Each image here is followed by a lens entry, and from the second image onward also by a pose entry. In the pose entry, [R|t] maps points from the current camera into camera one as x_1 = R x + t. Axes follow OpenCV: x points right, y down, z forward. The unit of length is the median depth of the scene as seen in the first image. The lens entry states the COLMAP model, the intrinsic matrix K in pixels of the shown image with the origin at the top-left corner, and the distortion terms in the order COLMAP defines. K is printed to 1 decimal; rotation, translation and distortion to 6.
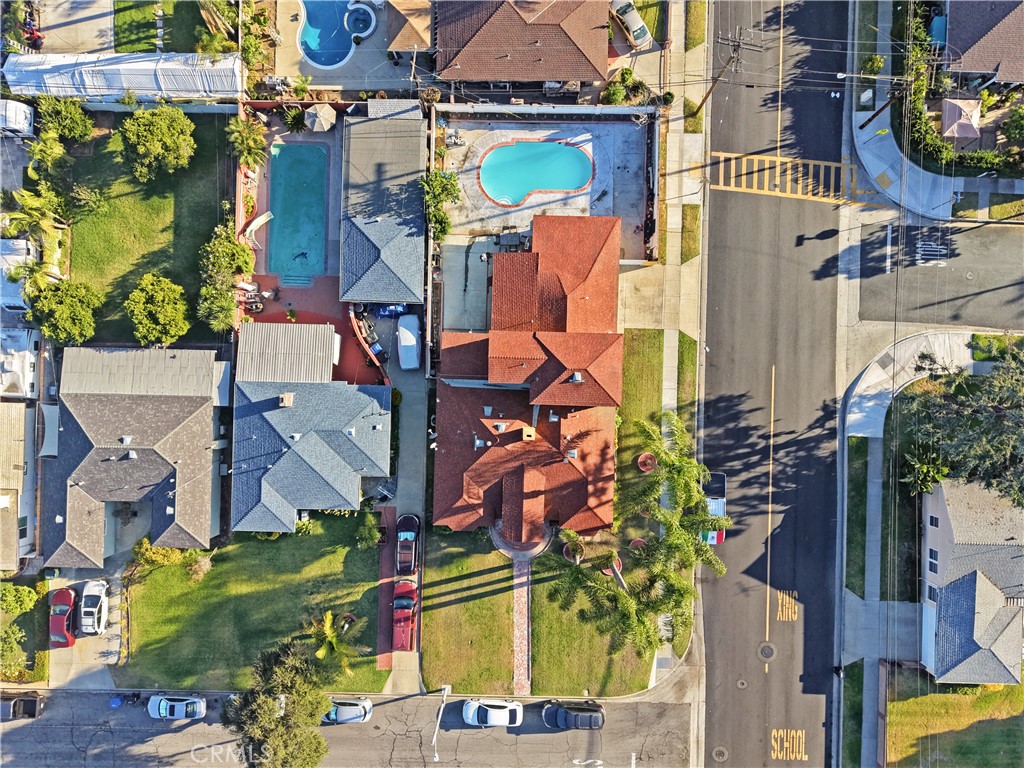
lens RADIAL K [[683.8, 0, 509.7], [0, 683.8, 381.4], [0, 0, 1]] dist [0.046642, -0.037662]
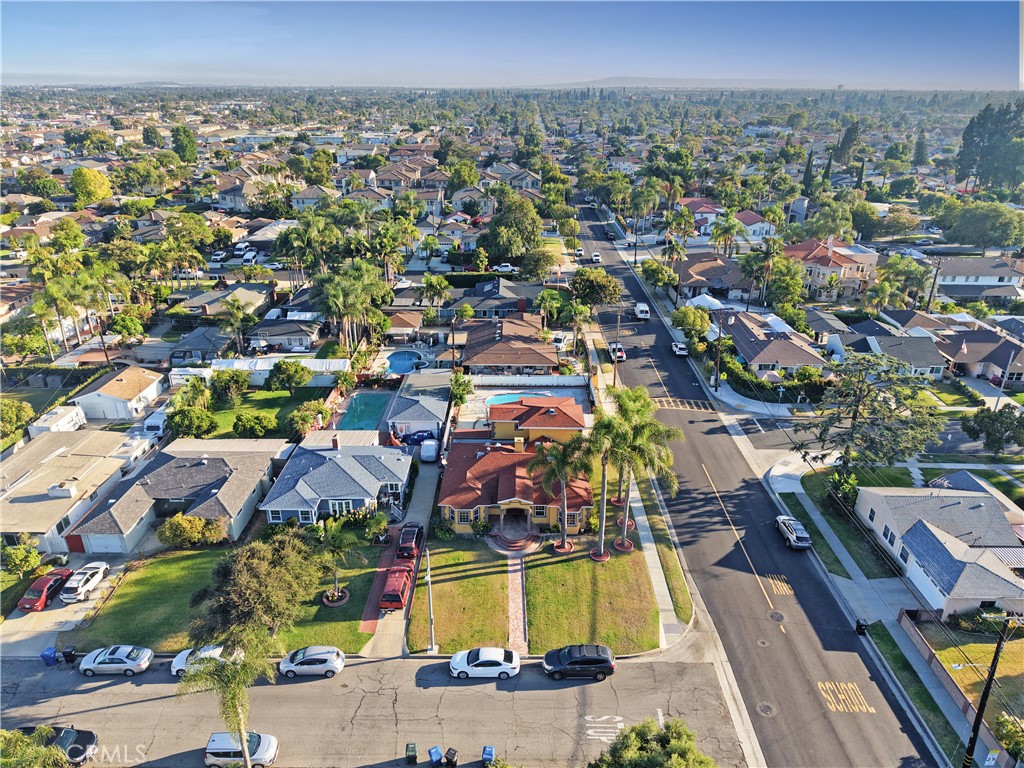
lens RADIAL K [[683.8, 0, 509.7], [0, 683.8, 381.4], [0, 0, 1]] dist [0.046642, -0.037662]
pose [[0.999818, 0.009742, 0.016430, -0.011082], [0.011249, 0.394899, -0.918656, 1.122110], [-0.015437, 0.918673, 0.394717, 0.335984]]
